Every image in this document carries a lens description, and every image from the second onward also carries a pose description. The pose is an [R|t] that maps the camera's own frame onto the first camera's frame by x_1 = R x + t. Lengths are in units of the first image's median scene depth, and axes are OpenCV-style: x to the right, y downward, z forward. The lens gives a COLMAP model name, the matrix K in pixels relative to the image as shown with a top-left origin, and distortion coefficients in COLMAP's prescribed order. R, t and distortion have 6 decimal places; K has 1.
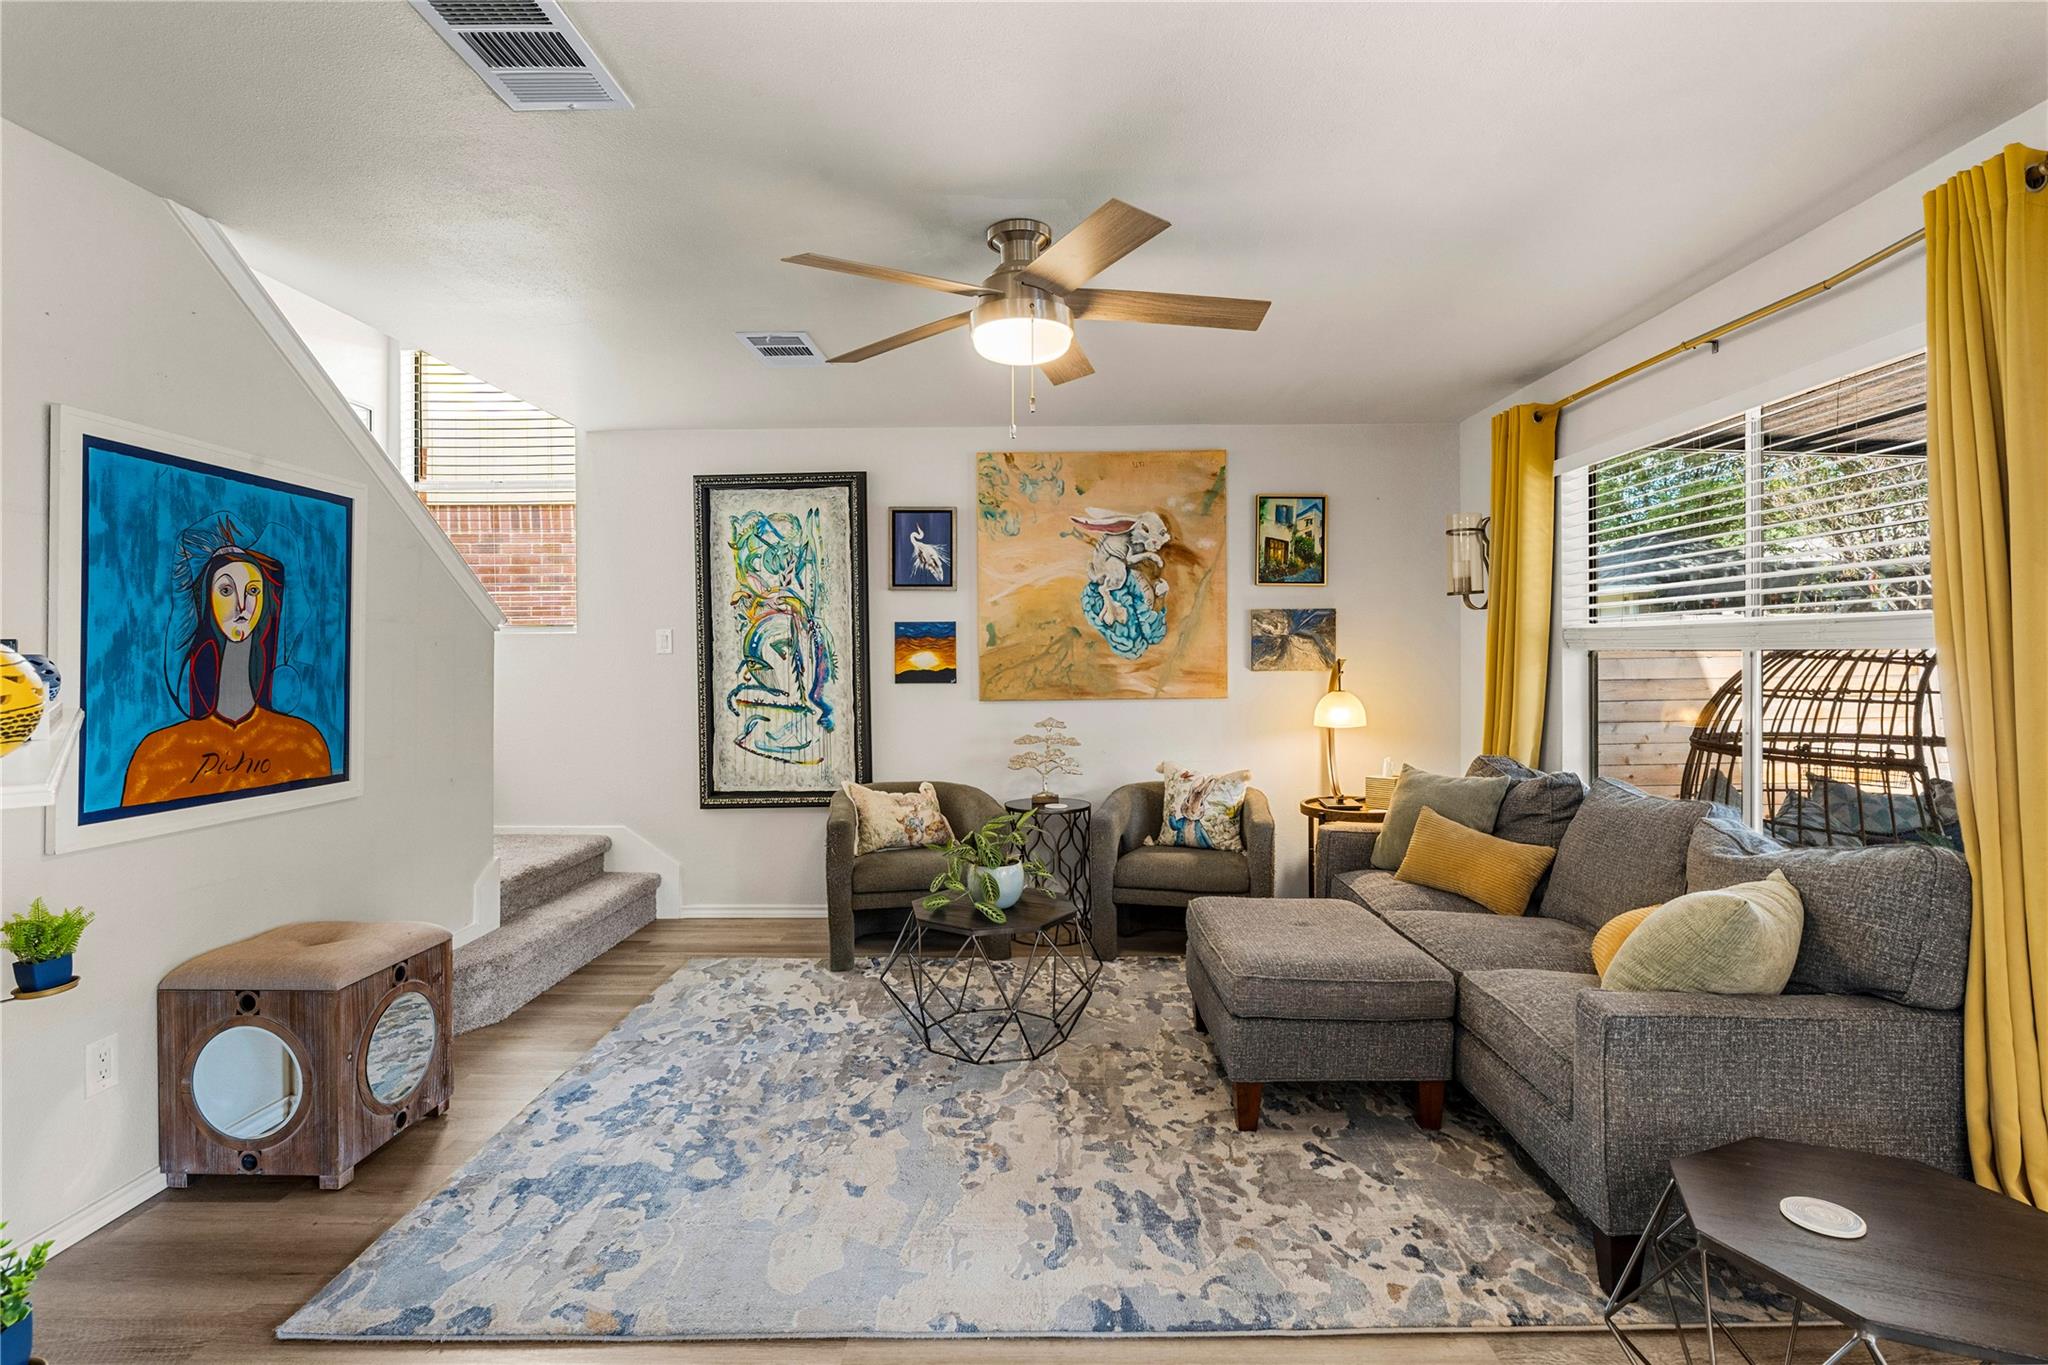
lens RADIAL K [[983.7, 0, 1031.0], [0, 983.7, 658.9], [0, 0, 1]] dist [-0.003998, 0.000603]
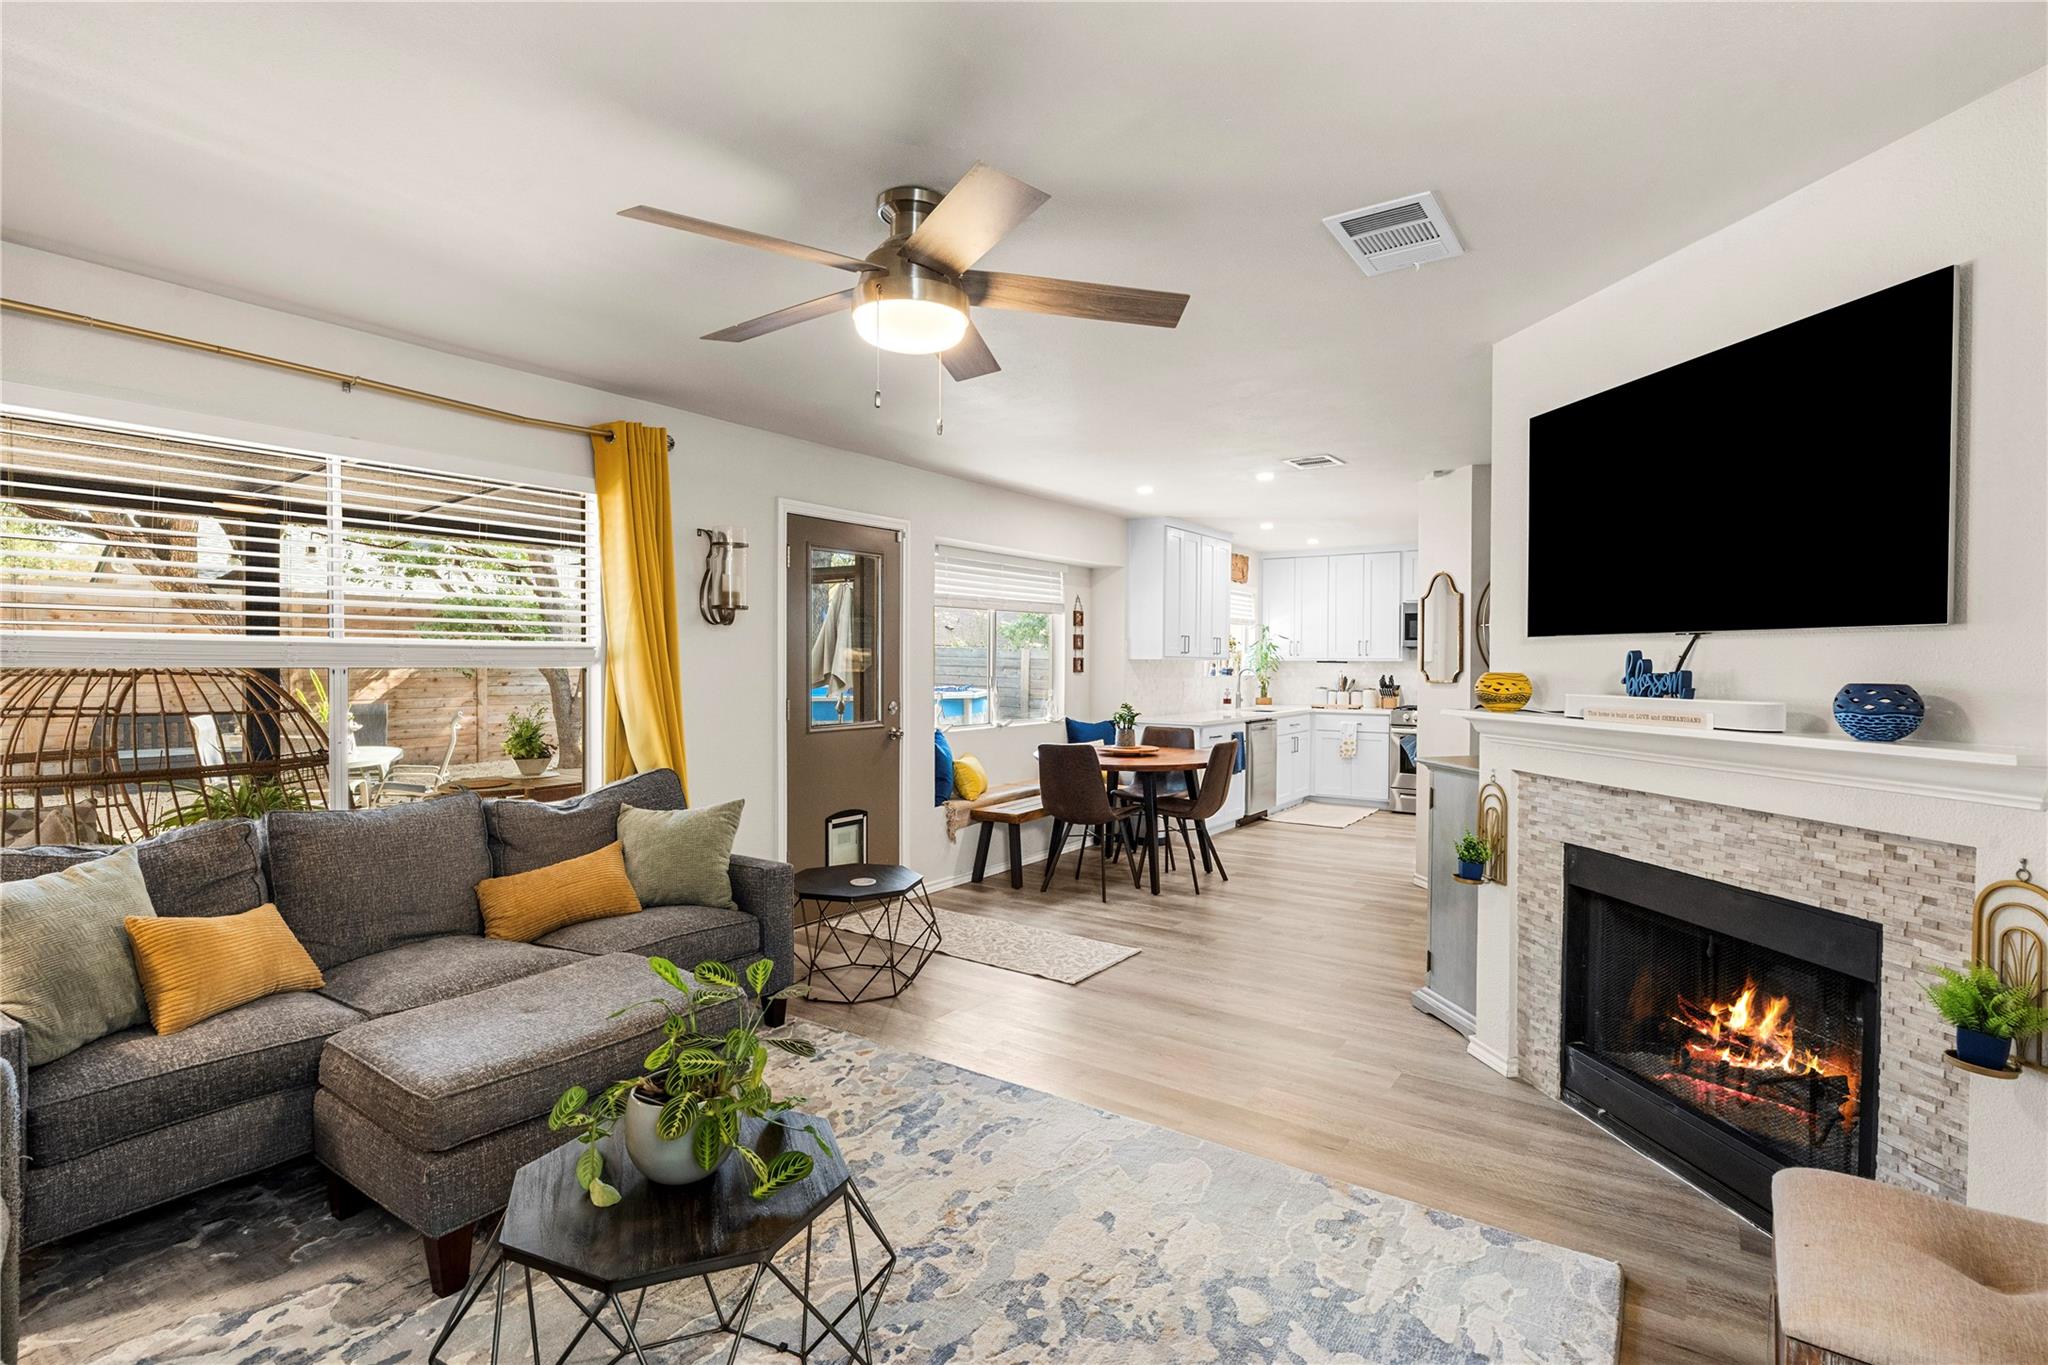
lens RADIAL K [[963.6, 0, 1021.2], [0, 963.6, 676.9], [0, 0, 1]] dist [-0.000800, 0.000265]
pose [[-0.824250, -0.010118, 0.566136, -0.335500], [-0.000210, 0.999846, 0.017564, -0.011976], [-0.566226, 0.014358, -0.824125, 0.948000]]
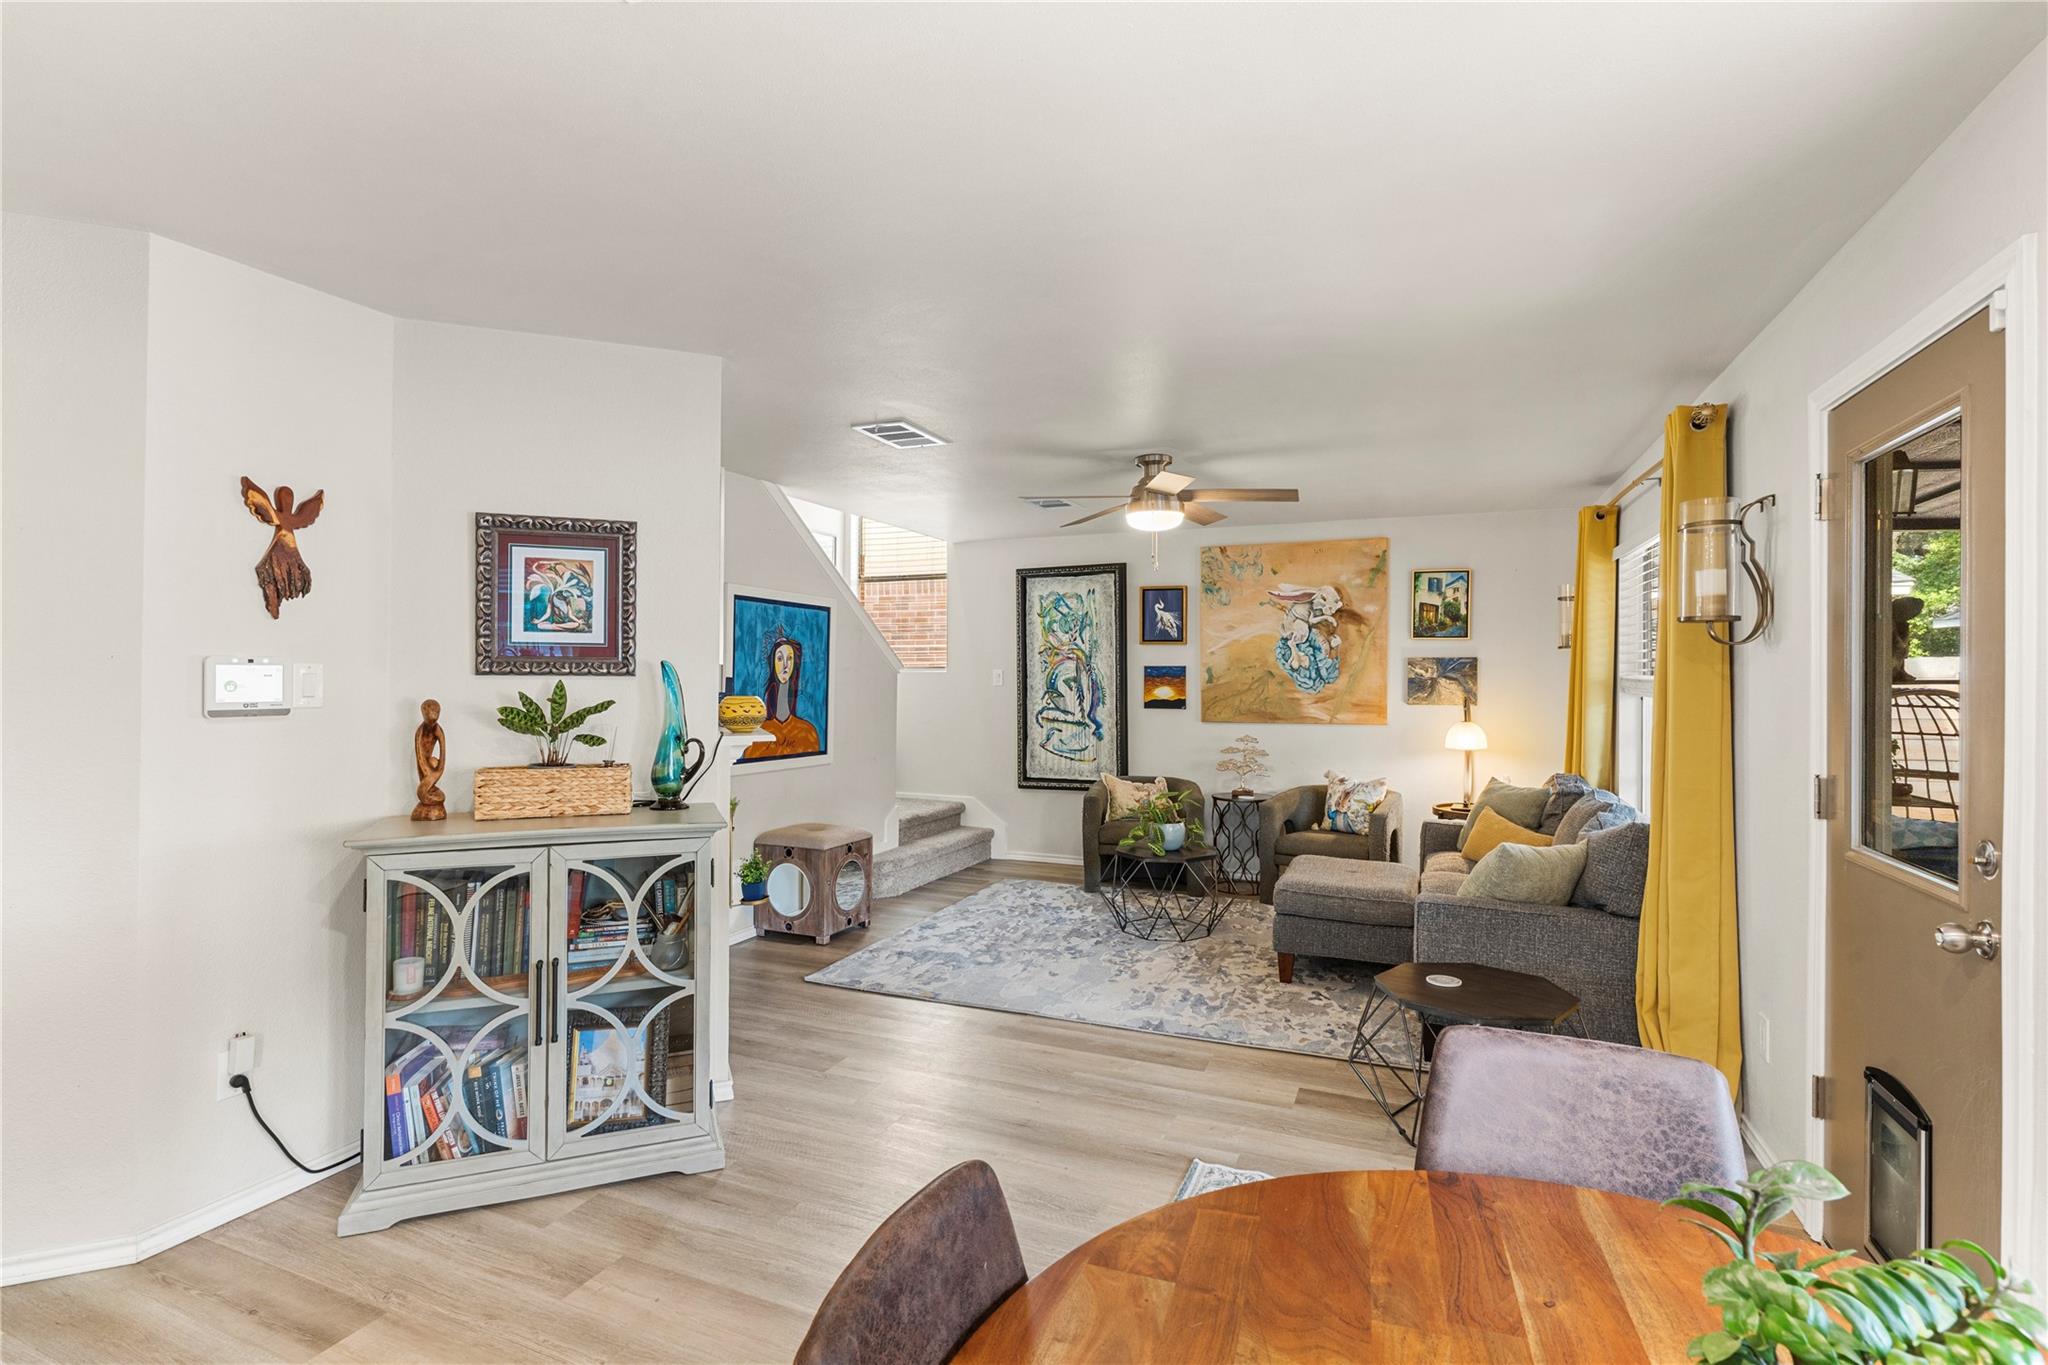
lens RADIAL K [[955.9, 0, 1033.8], [0, 955.9, 674.4], [0, 0, 1]] dist [-0.001966, 0.000955]
pose [[0.929828, 0.007952, -0.367907, 0.241112], [-0.010000, 0.999943, -0.003660, -0.019428], [0.367858, 0.007082, 0.929855, -0.387857]]
